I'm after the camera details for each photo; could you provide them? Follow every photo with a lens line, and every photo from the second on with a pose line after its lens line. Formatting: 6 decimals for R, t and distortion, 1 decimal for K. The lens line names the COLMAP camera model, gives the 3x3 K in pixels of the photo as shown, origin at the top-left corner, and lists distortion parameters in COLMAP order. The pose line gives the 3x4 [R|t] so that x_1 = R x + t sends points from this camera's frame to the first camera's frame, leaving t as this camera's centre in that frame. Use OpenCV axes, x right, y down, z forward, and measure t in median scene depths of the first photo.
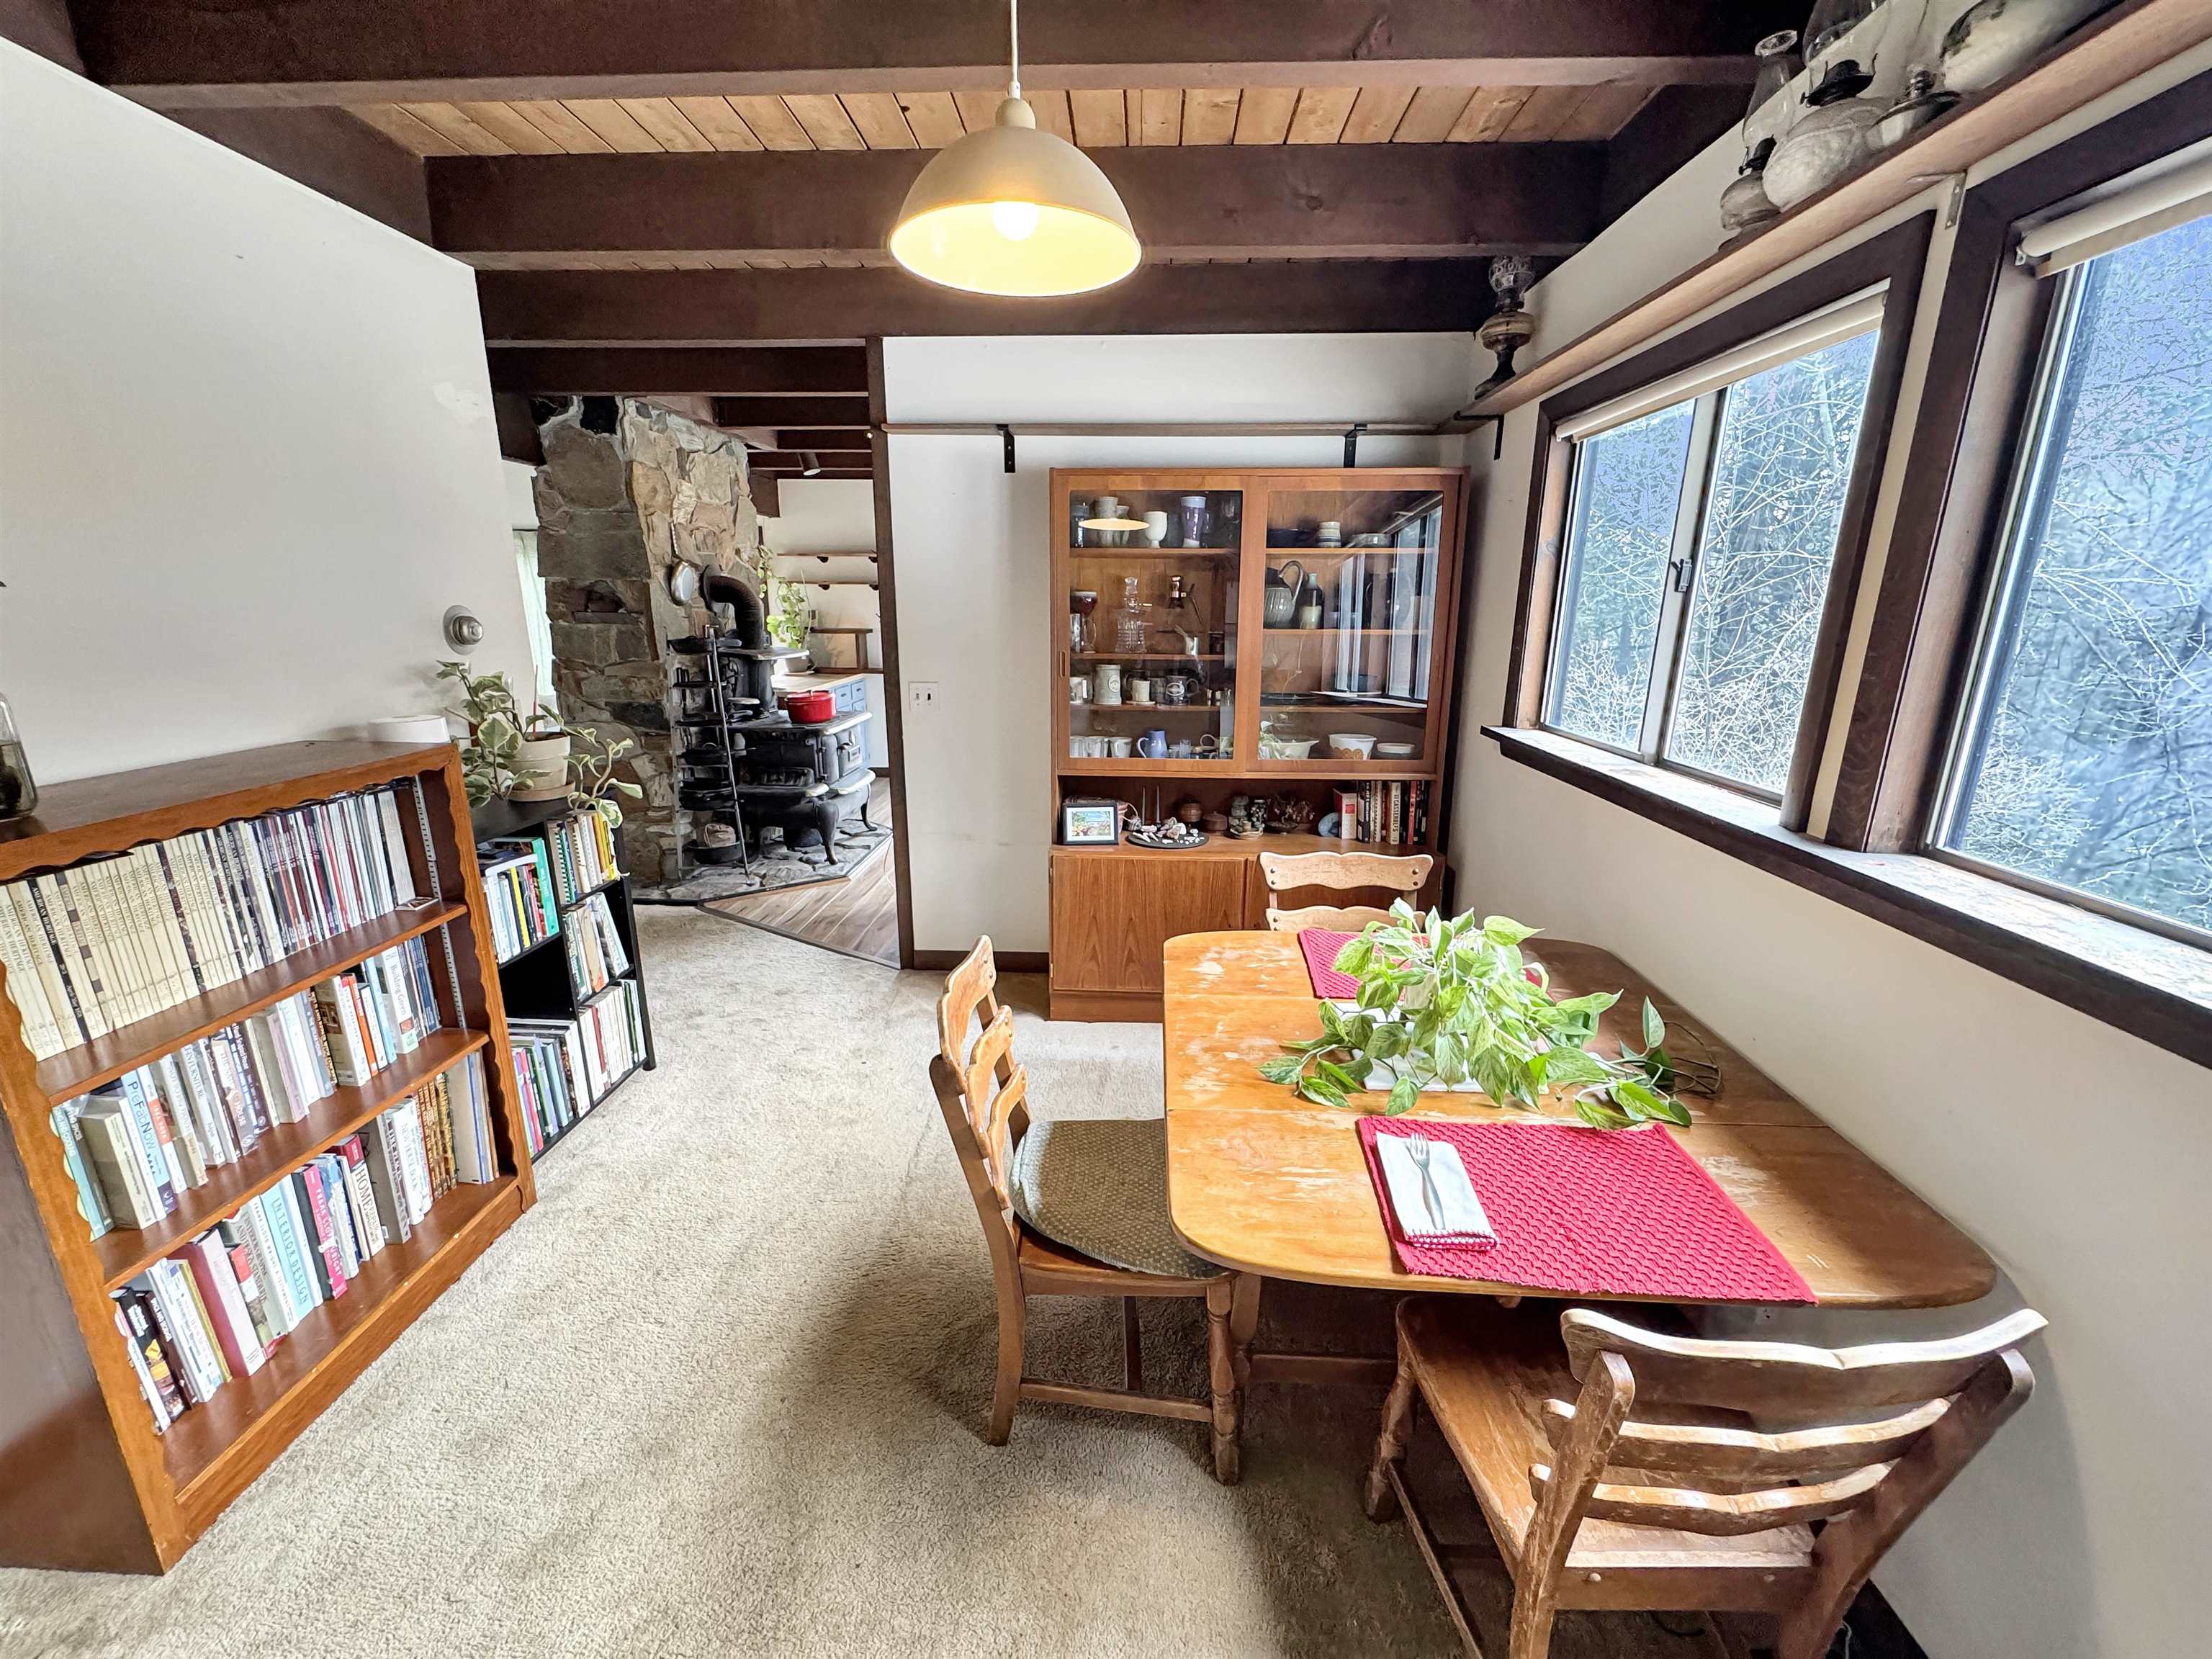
lens RADIAL K [[879.8, 0, 1108.9], [0, 879.8, 827.1], [0, 0, 1]] dist [-0.002047, -0.000384]
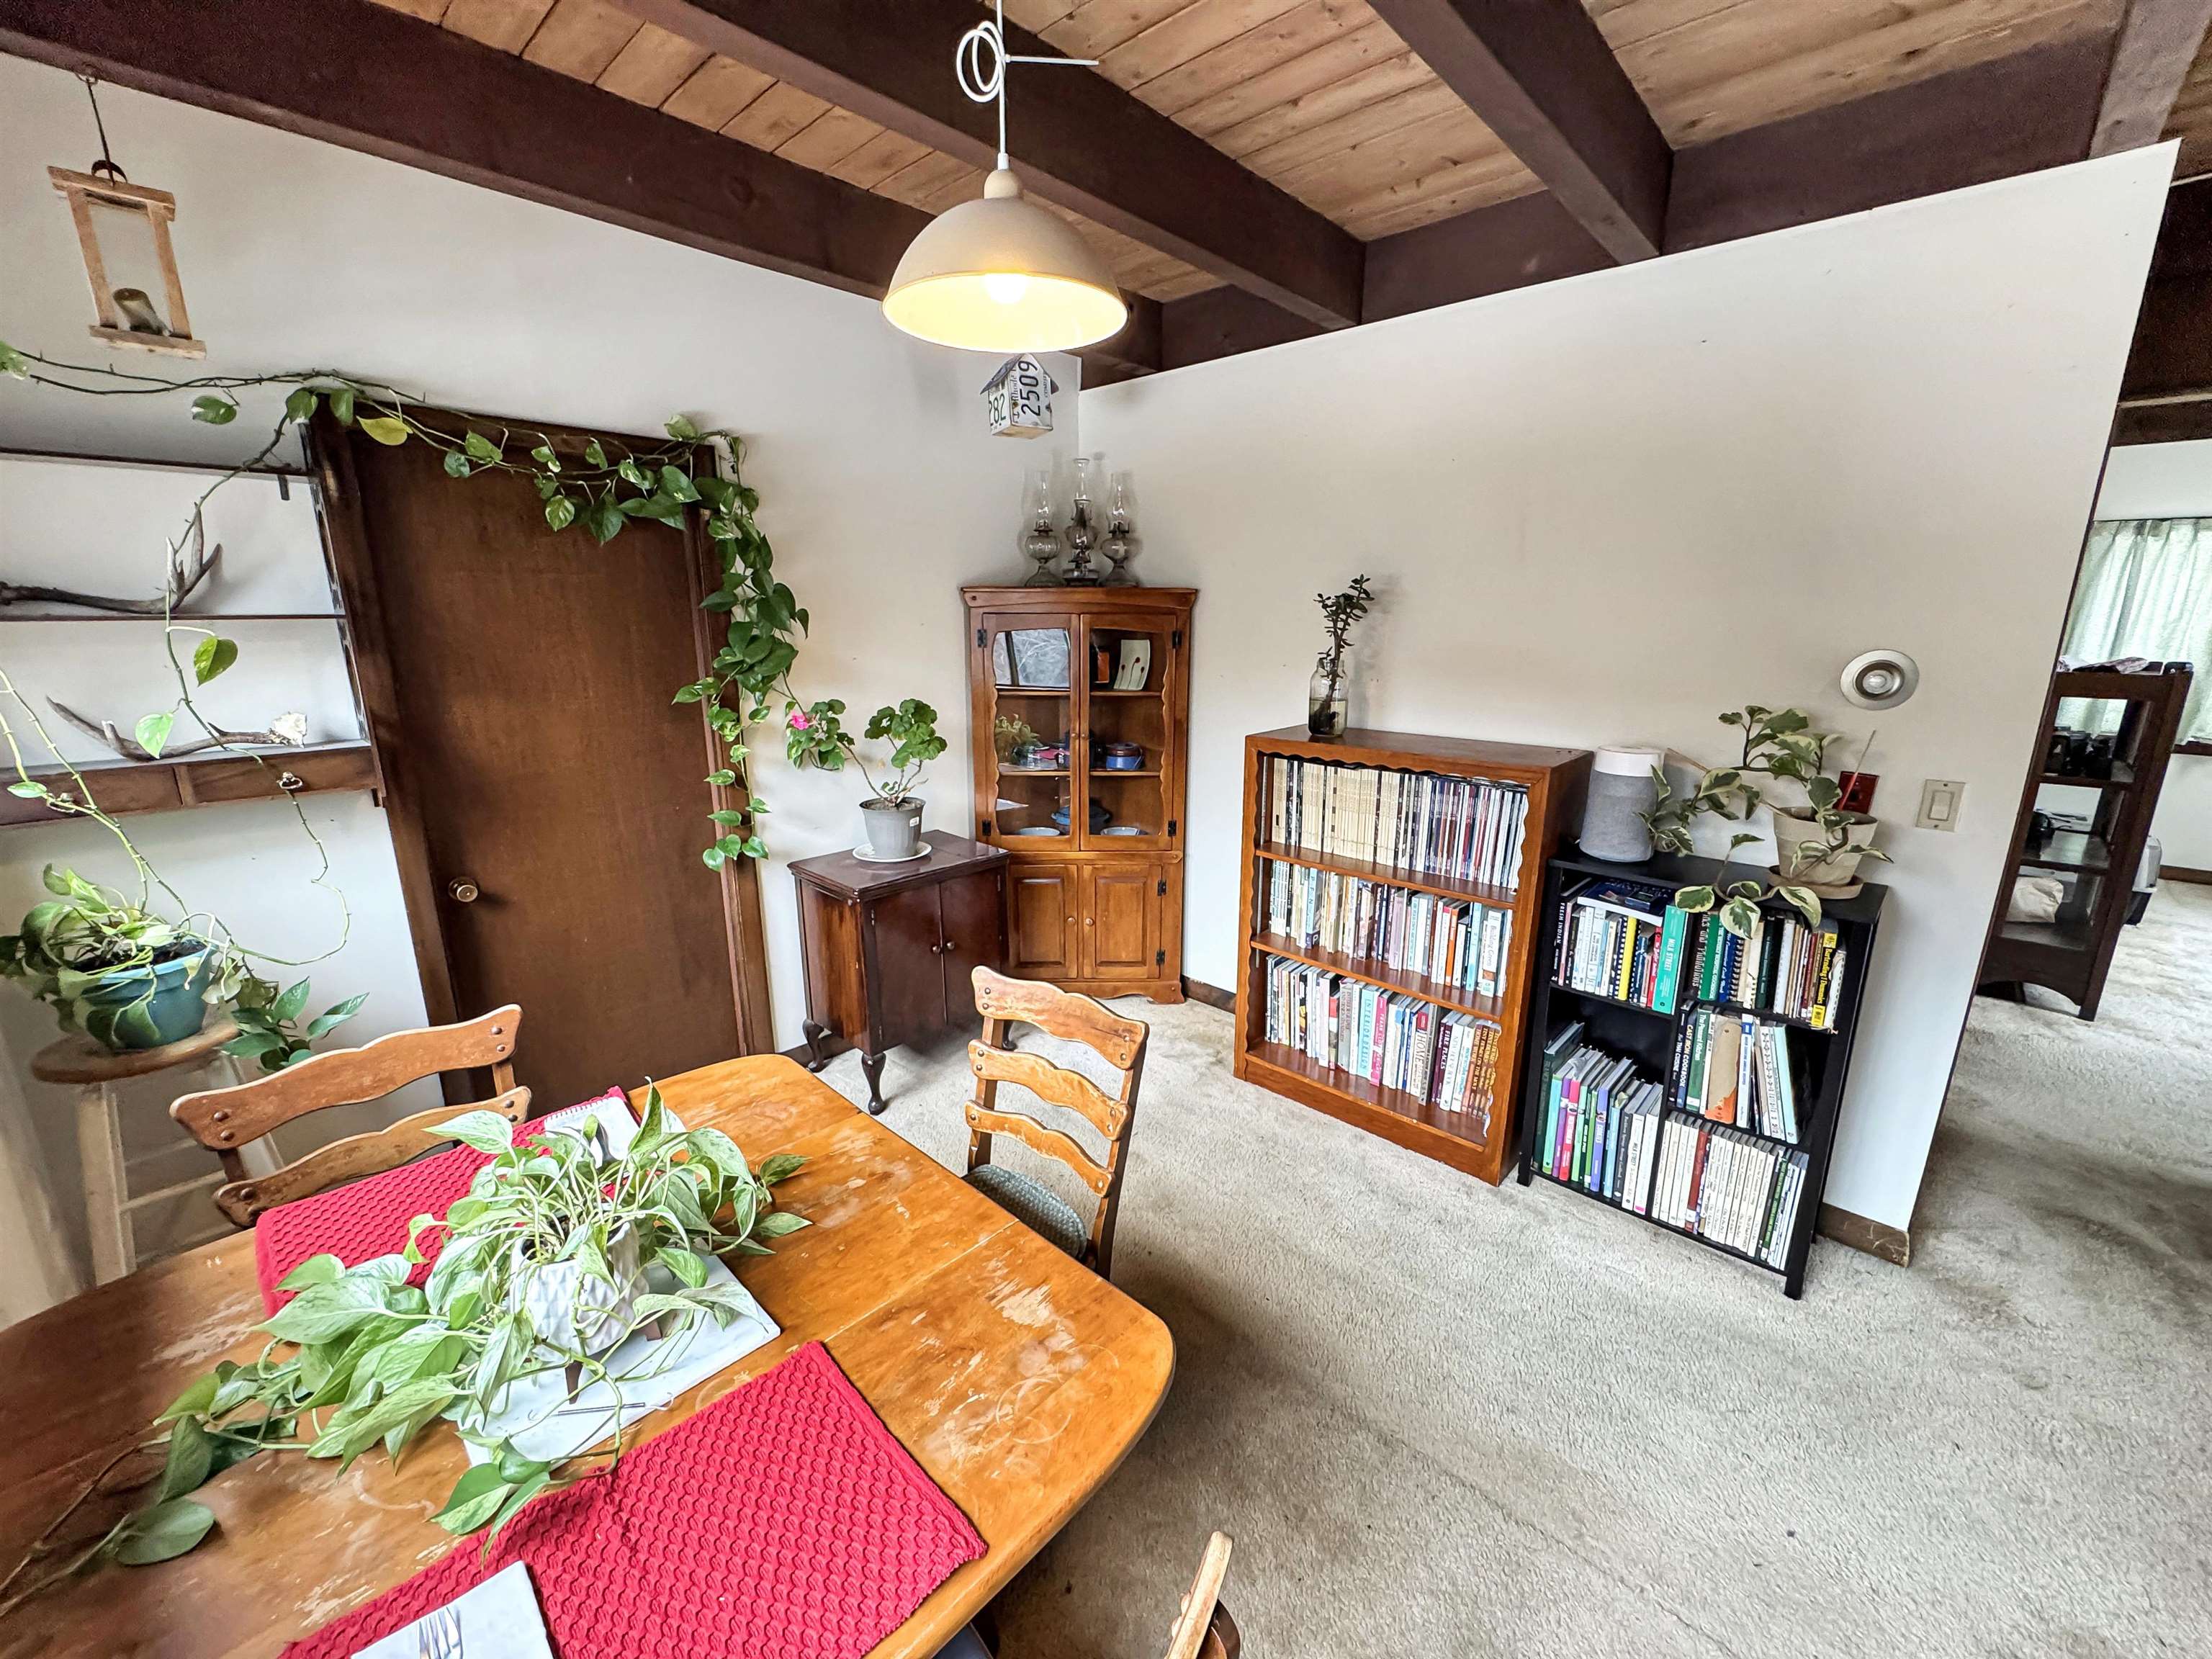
lens RADIAL K [[879.8, 0, 1108.9], [0, 879.8, 827.1], [0, 0, 1]] dist [-0.002047, -0.000384]
pose [[-0.650426, 0.175546, -0.739006, 0.437258], [-0.196709, 0.900805, 0.387111, -0.340625], [0.733657, 0.397156, -0.551375, 1.208775]]
